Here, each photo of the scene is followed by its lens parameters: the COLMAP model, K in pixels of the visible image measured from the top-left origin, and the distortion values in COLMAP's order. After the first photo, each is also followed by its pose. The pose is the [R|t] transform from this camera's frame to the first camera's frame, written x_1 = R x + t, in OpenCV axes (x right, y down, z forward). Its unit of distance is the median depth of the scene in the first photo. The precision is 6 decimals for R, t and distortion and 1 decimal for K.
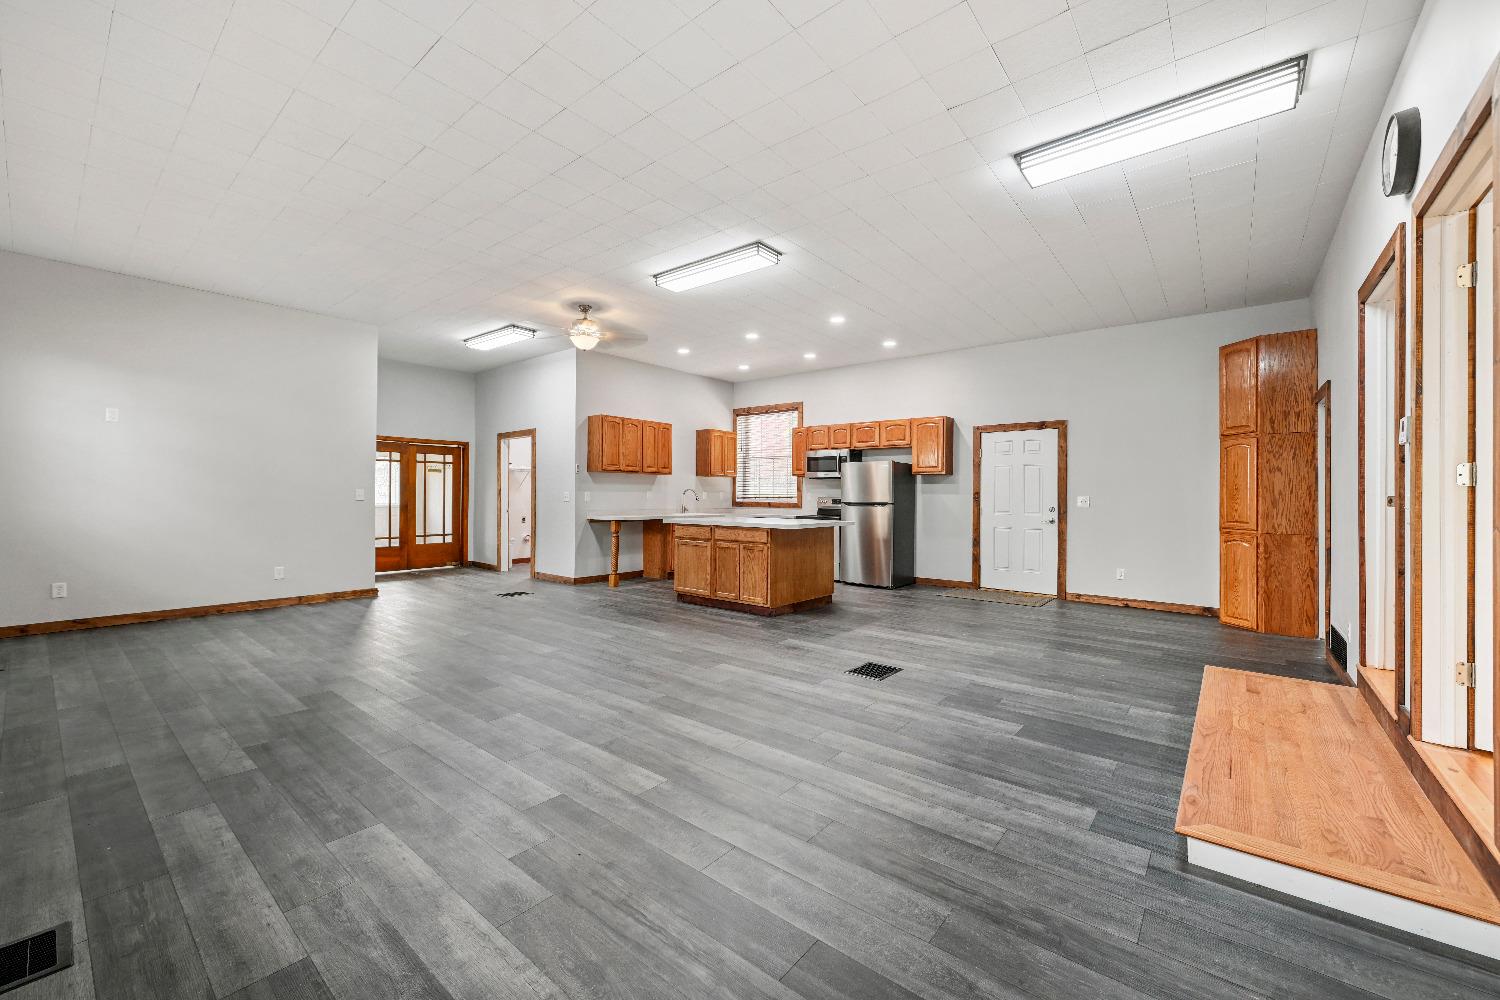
lens RADIAL K [[602.3, 0, 747.6], [0, 602.3, 496.0], [0, 0, 1]] dist [0.001274, 0.000255]
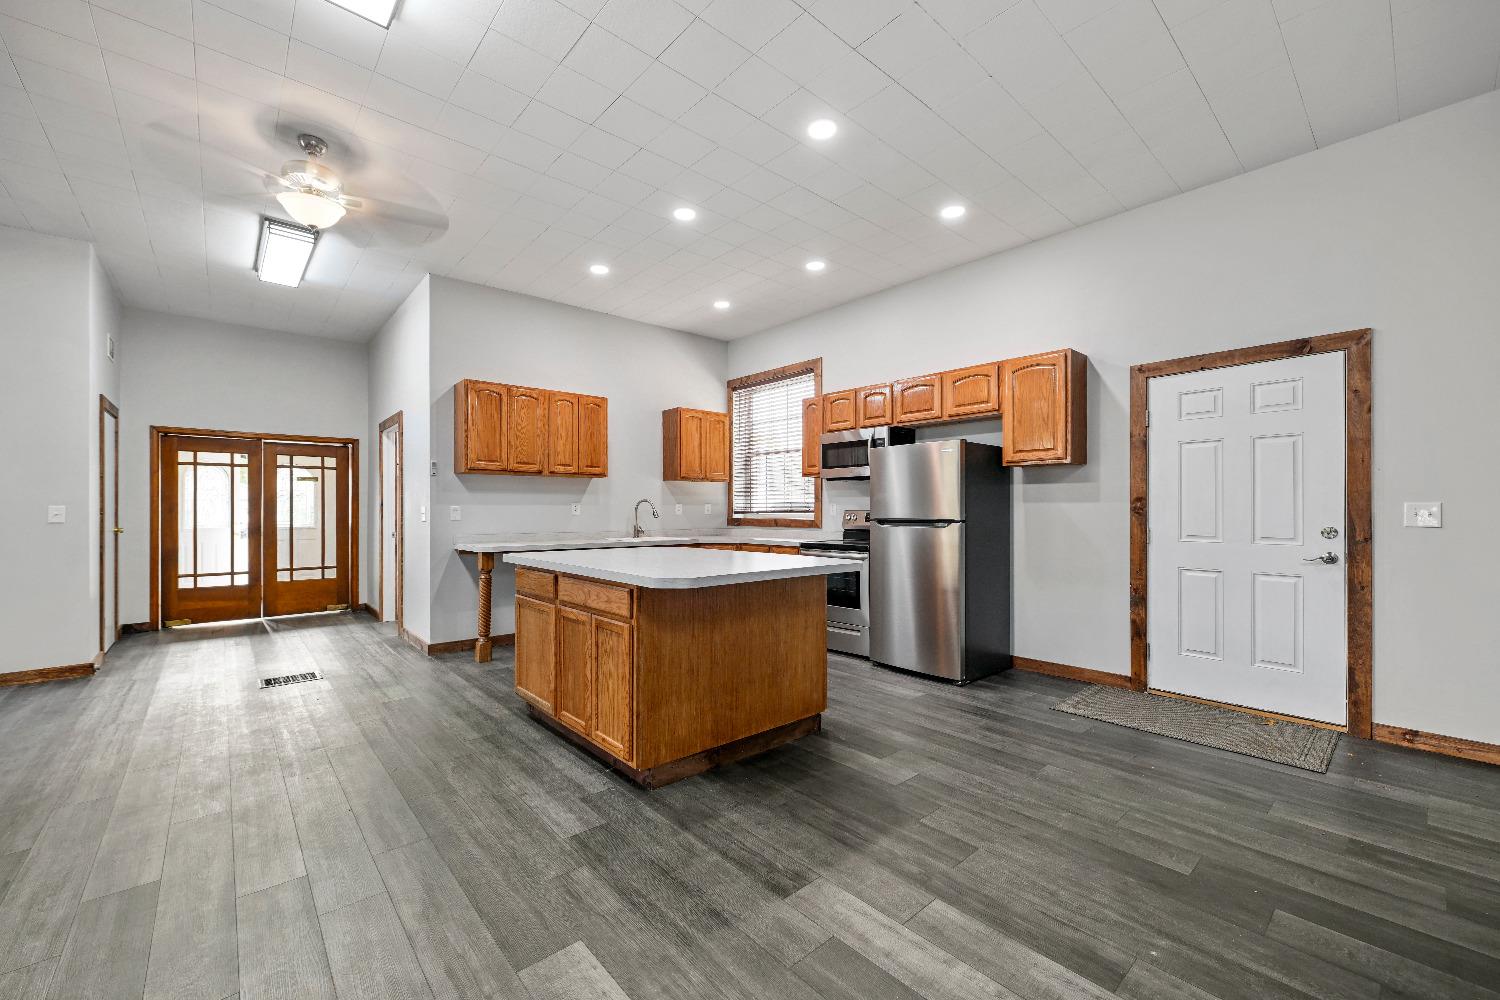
lens RADIAL K [[602.3, 0, 748.2], [0, 602.3, 509.6], [0, 0, 1]] dist [0.001274, 0.000255]
pose [[0.985756, -0.009415, -0.167920, 0.135005], [0.008985, 0.999954, -0.003320, 0.002209], [0.167943, 0.001764, 0.985795, 0.422432]]
